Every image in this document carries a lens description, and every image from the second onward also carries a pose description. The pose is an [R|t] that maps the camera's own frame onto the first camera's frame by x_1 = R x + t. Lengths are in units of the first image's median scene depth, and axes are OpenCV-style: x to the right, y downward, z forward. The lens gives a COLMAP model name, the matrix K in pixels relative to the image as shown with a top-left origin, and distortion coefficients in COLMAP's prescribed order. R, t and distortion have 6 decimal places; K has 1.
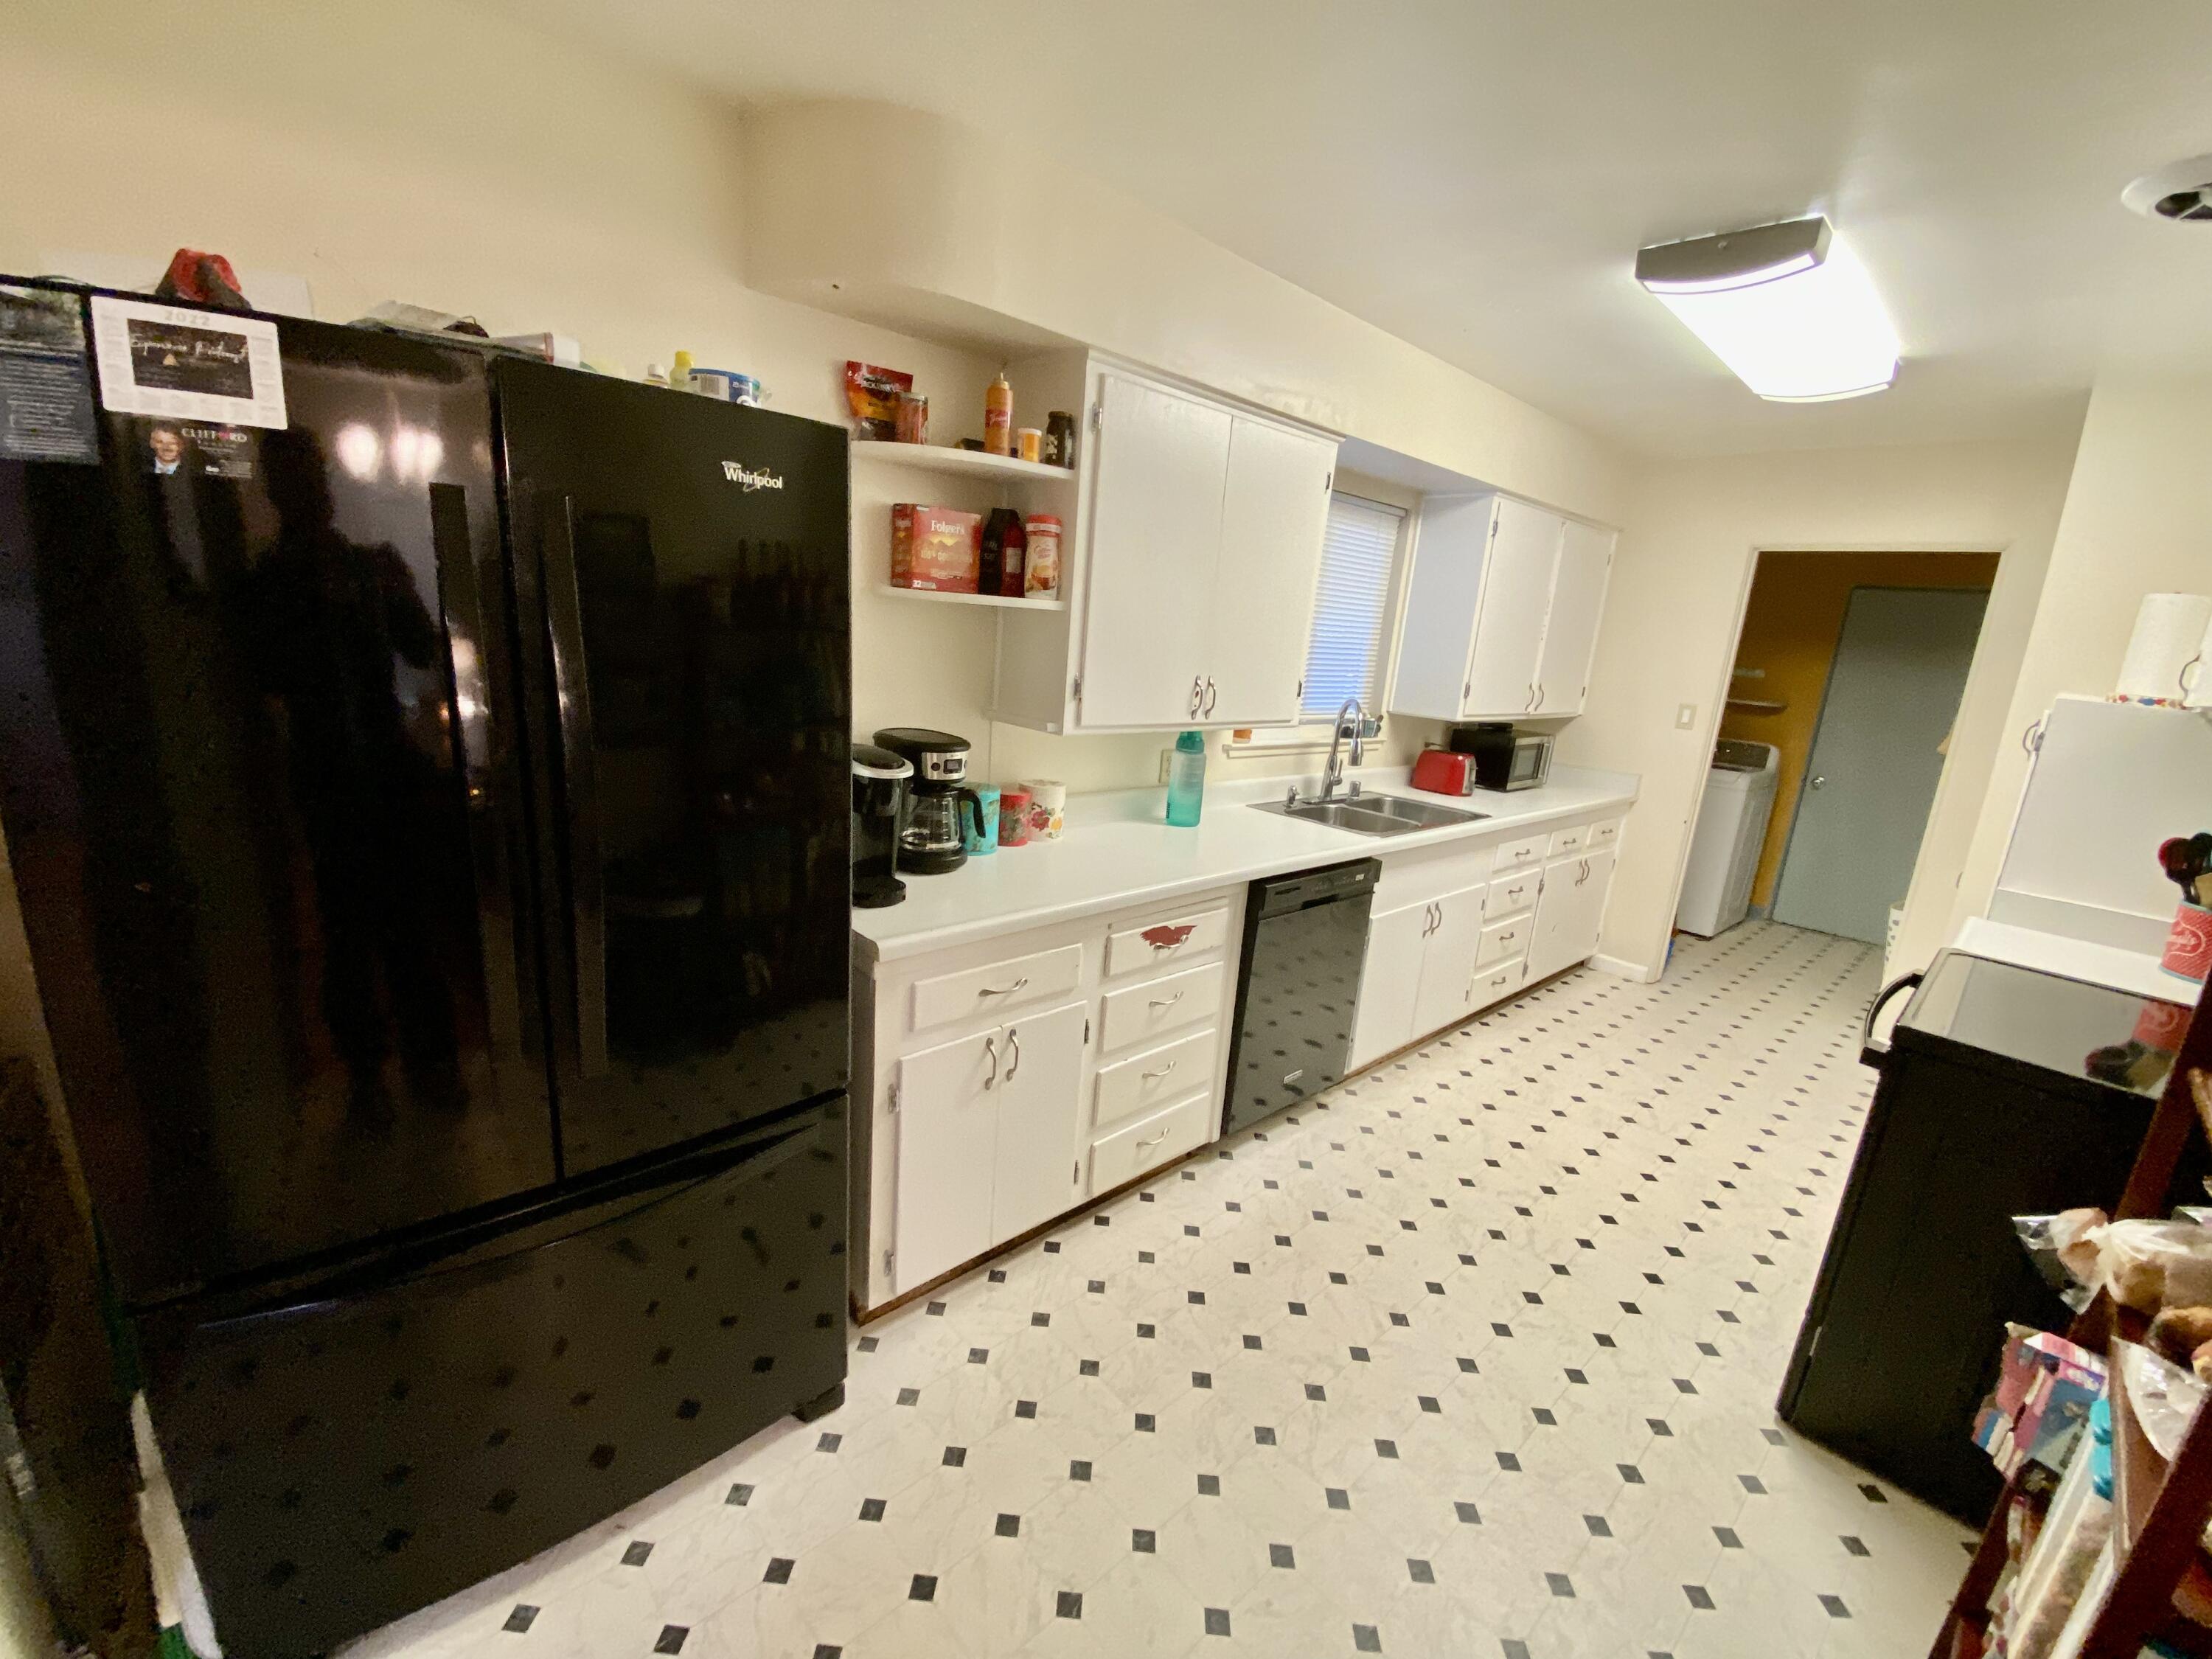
lens RADIAL K [[895.4, 0, 1087.9], [0, 895.4, 838.8], [0, 0, 1]] dist [0.015988, -0.021148]
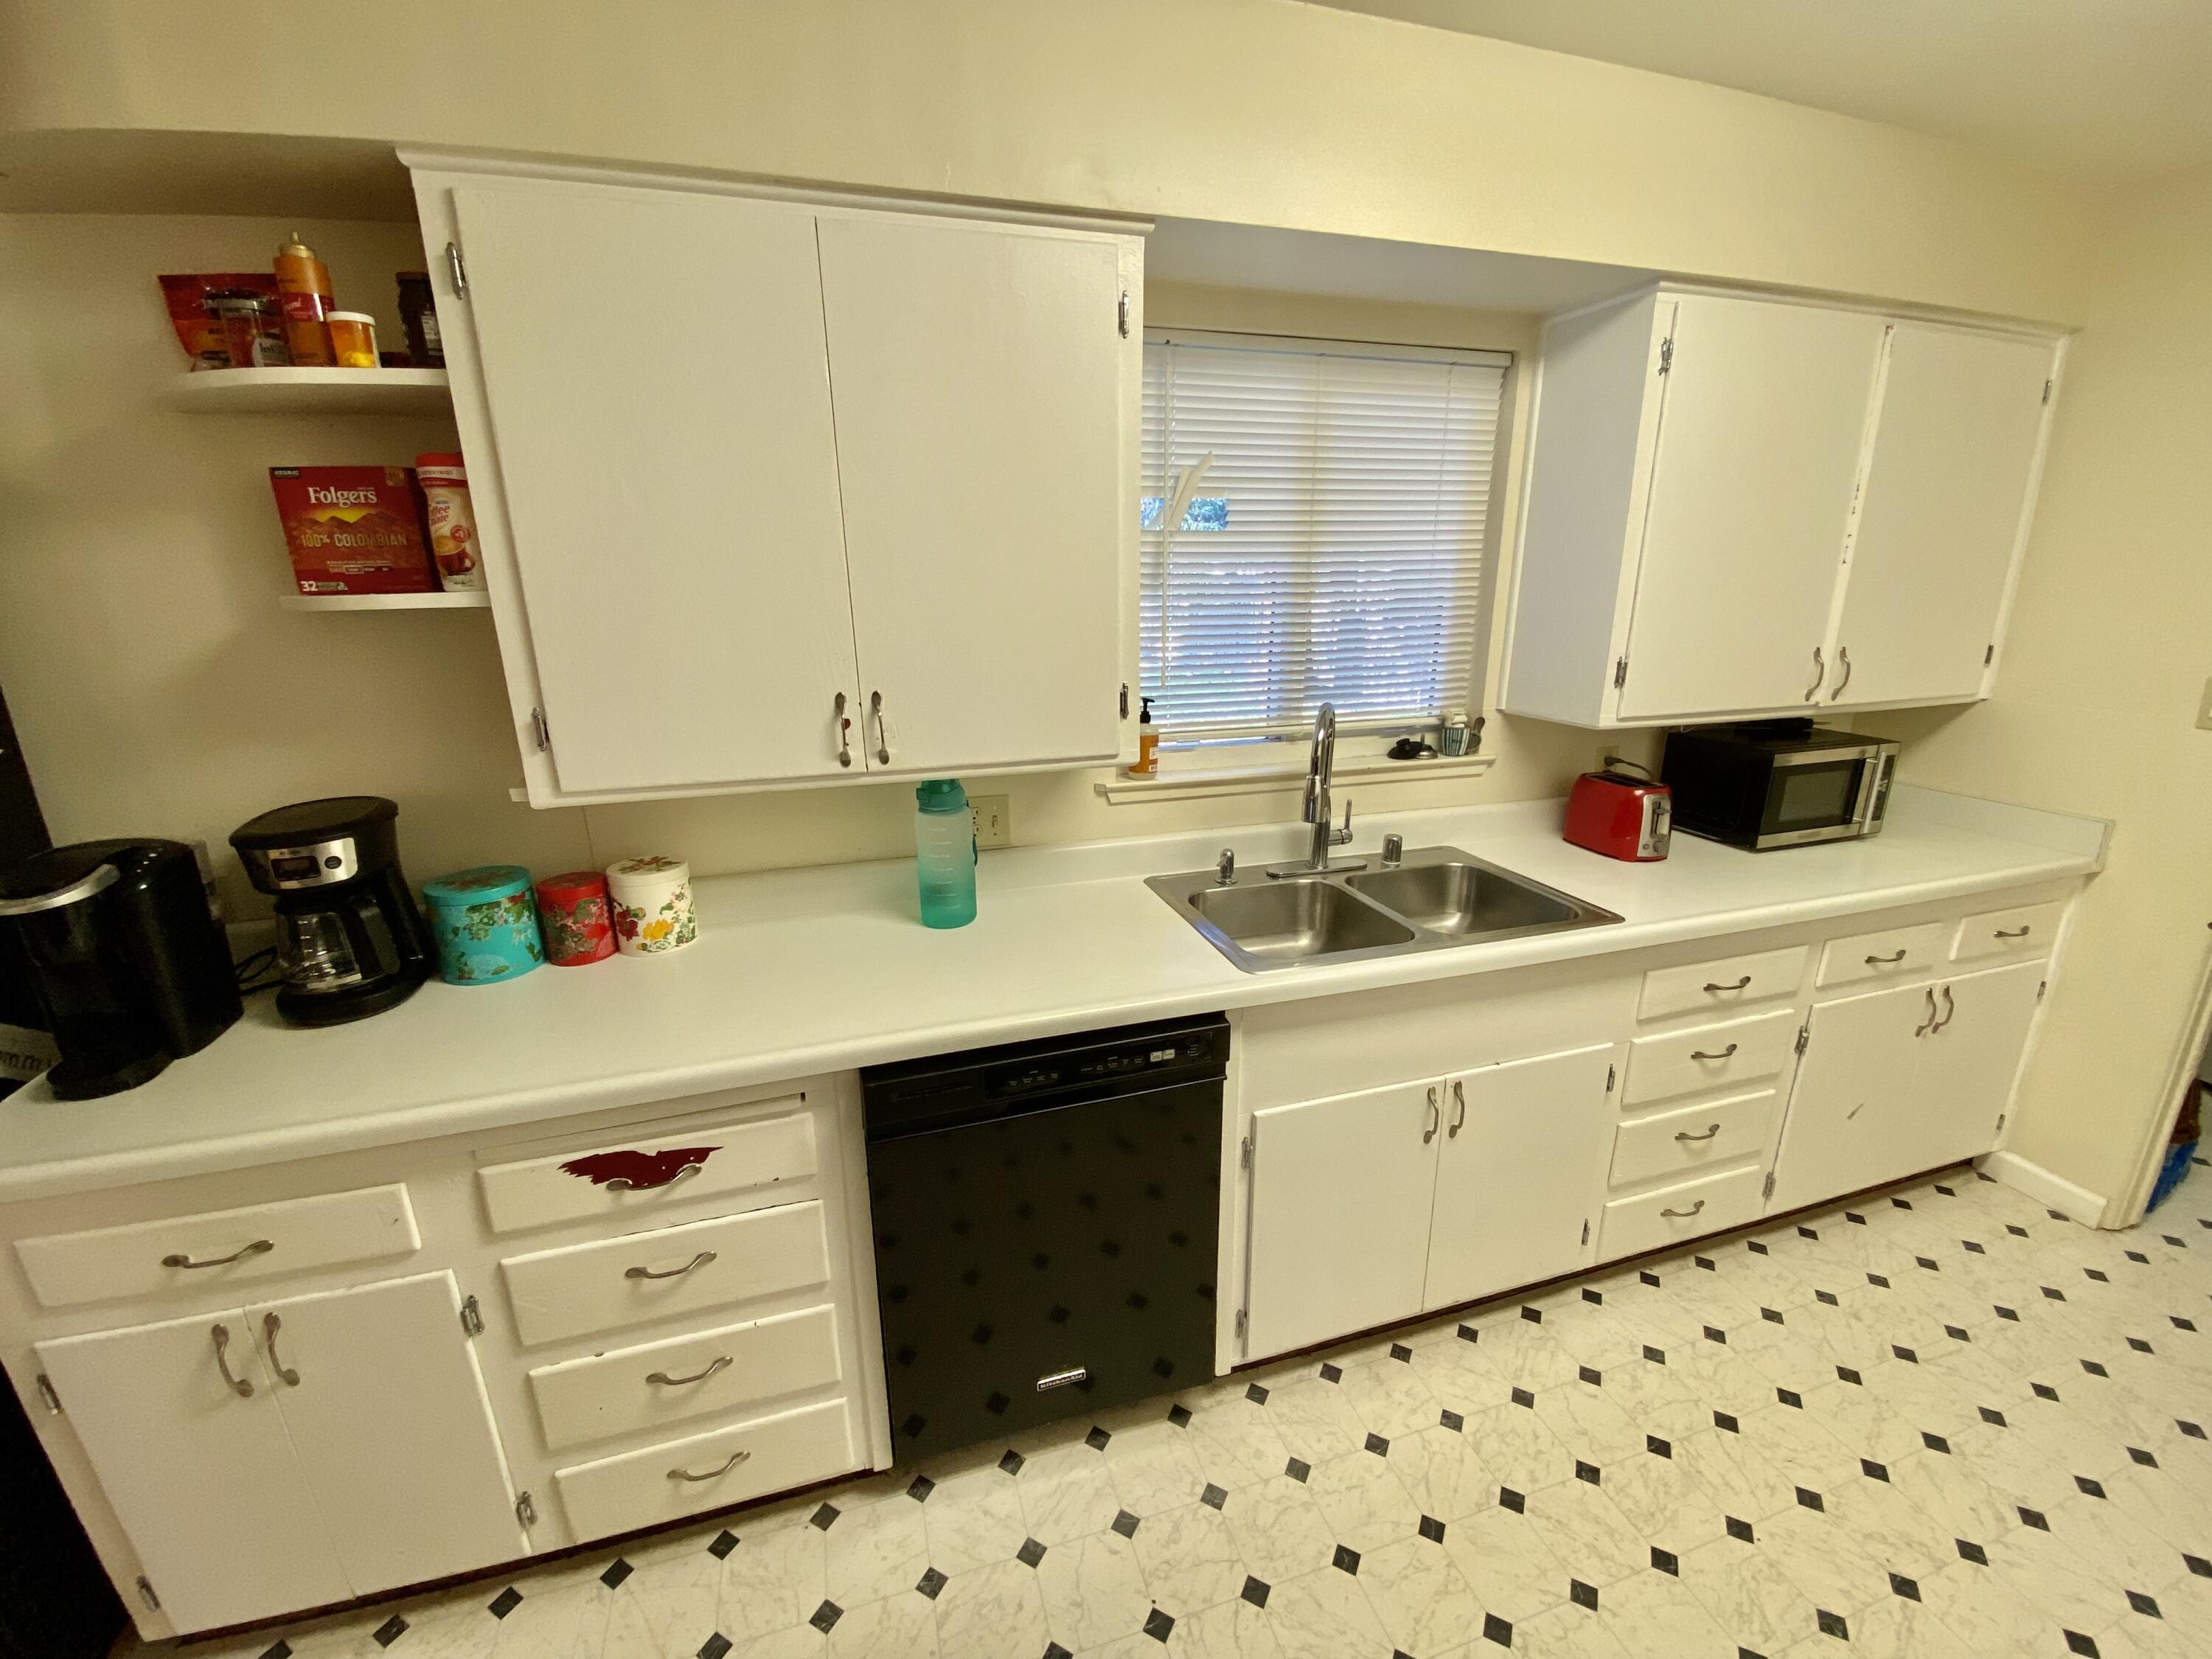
lens RADIAL K [[897.3, 0, 1110.2], [0, 897.3, 833.1], [0, 0, 1]] dist [0.013617, -0.017613]
pose [[0.908091, 0.035261, -0.417286, 0.407908], [-0.021941, 0.999086, 0.036678, -0.090122], [0.418198, -0.024151, 0.908035, 0.415160]]
